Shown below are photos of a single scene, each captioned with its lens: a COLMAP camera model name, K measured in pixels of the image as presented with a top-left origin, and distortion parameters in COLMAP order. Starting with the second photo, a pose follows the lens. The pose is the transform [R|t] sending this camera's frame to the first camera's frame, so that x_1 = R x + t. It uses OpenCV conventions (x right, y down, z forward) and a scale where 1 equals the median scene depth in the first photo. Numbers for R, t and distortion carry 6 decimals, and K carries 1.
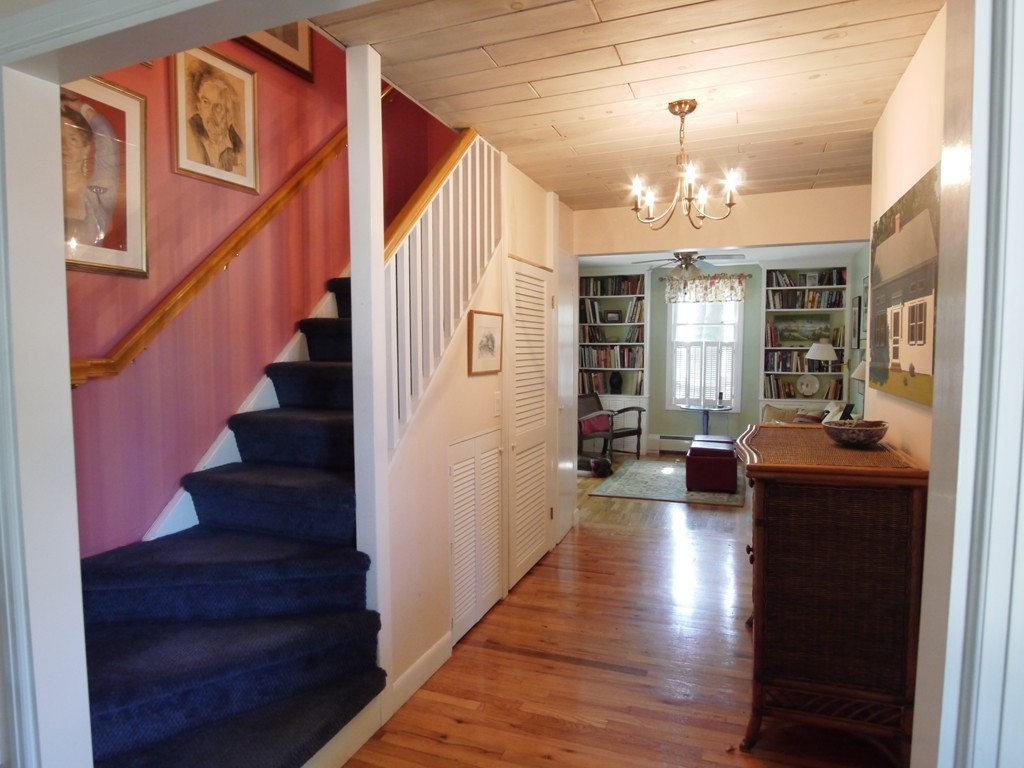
lens RADIAL K [[613.1, 0, 509.6], [0, 613.1, 387.4], [0, 0, 1]] dist [-0.036871, 0.003890]
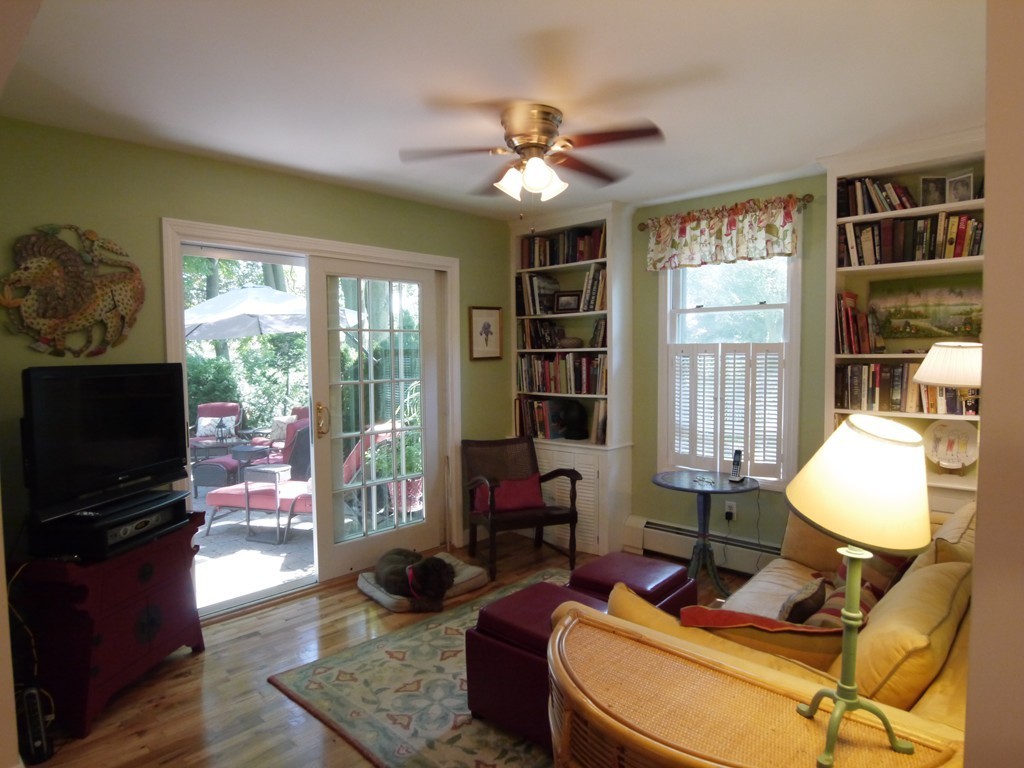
lens RADIAL K [[613.1, 0, 508.5], [0, 613.1, 385.5], [0, 0, 1]] dist [-0.036871, 0.003890]
pose [[0.926197, 0.008856, -0.376936, 0.351907], [-0.013748, 0.999853, -0.010290, -0.034031], [0.376789, 0.014713, 0.926182, 0.485803]]
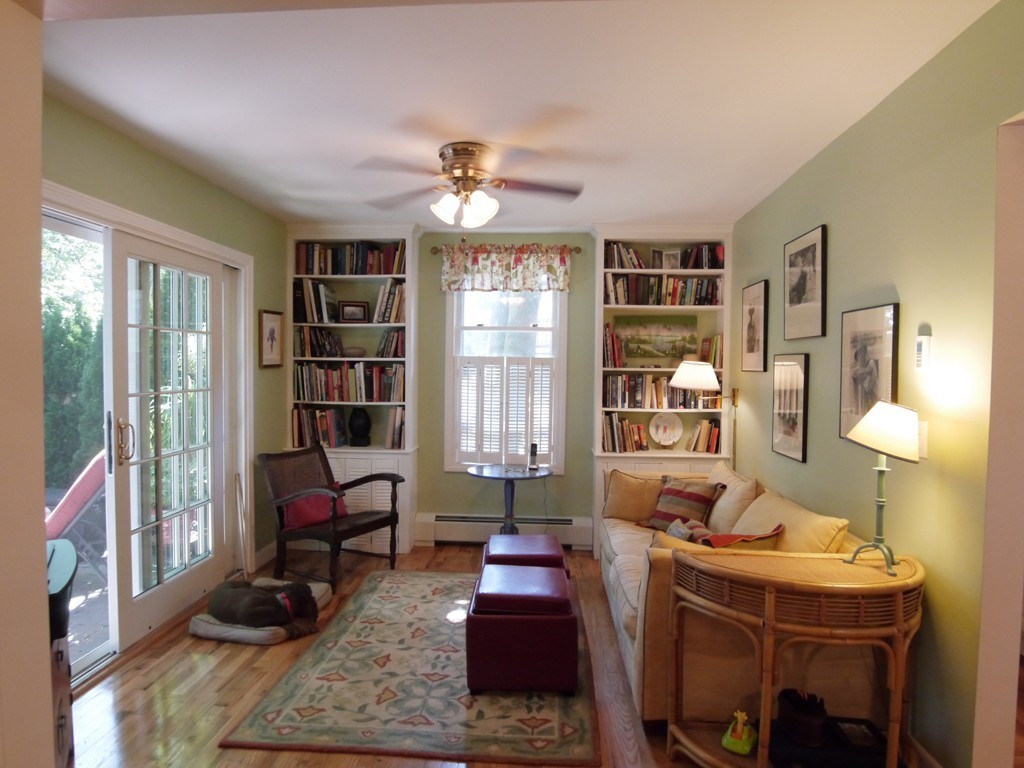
lens RADIAL K [[613.1, 0, 510.9], [0, 613.1, 384.8], [0, 0, 1]] dist [-0.036871, 0.003890]
pose [[0.951562, 0.000245, 0.307457, 0.141127], [0.009636, 0.999485, -0.030617, -0.029913], [-0.307306, 0.032096, 0.951069, 0.435688]]
